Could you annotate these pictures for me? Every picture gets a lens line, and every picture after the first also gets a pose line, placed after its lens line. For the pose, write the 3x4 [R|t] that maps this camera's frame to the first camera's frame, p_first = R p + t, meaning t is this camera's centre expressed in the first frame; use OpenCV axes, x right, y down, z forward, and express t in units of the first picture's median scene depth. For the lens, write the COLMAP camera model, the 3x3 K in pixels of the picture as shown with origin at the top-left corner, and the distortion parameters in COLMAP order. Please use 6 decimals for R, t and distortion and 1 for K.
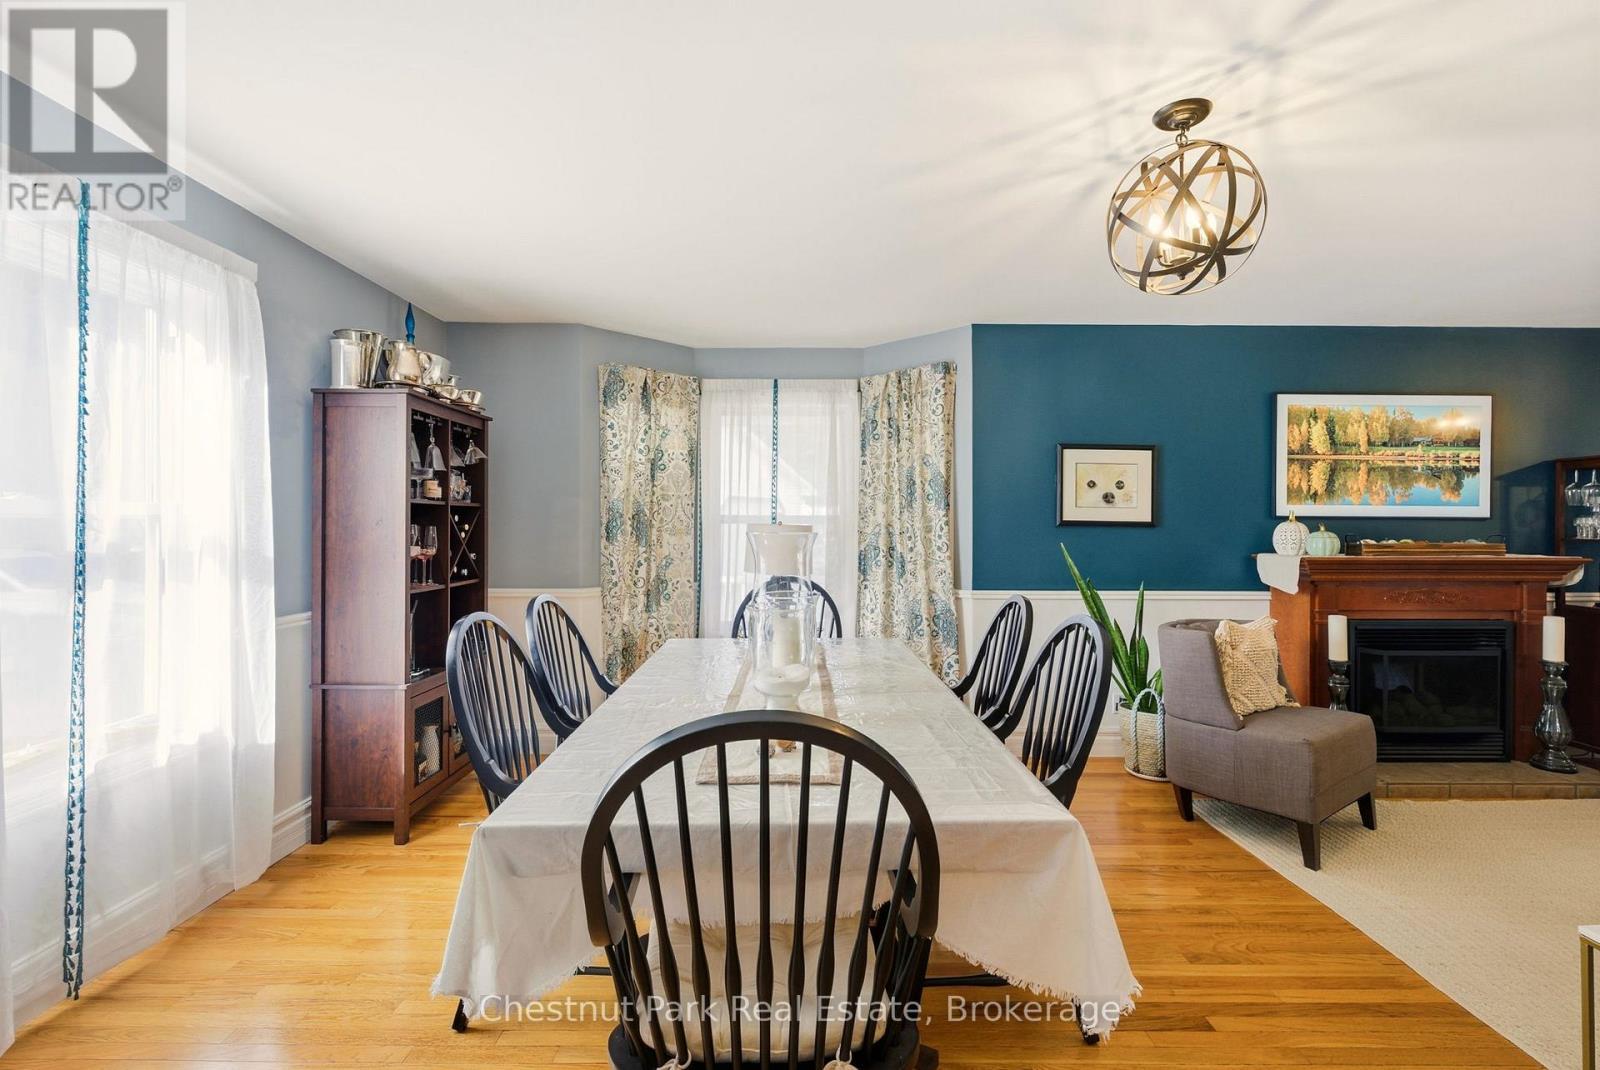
lens RADIAL K [[724.2, 0, 796.0], [0, 724.2, 525.4], [0, 0, 1]] dist [-0.009646, 0.005640]
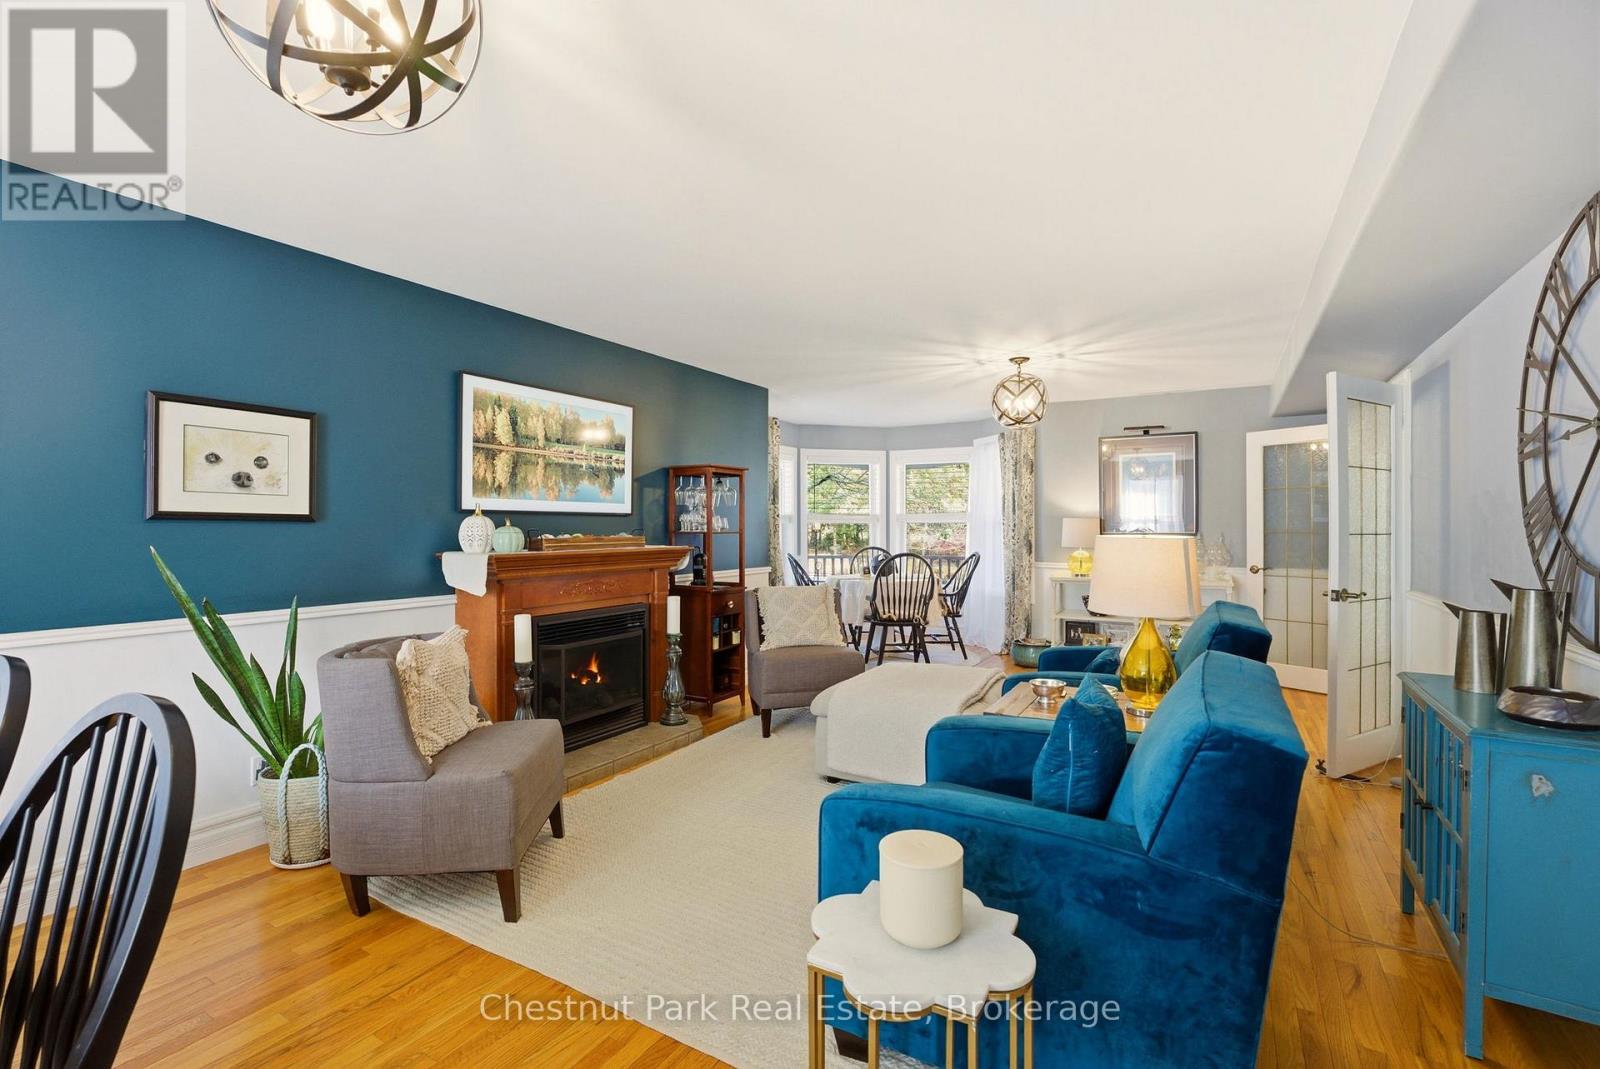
lens RADIAL K [[724.2, 0, 805.0], [0, 724.2, 527.2], [0, 0, 1]] dist [-0.009646, 0.005640]
pose [[0.498363, -0.004470, 0.866957, 0.109751], [0.000640, 0.999988, 0.004788, 0.005303], [-0.866968, -0.001832, 0.498360, 0.201192]]
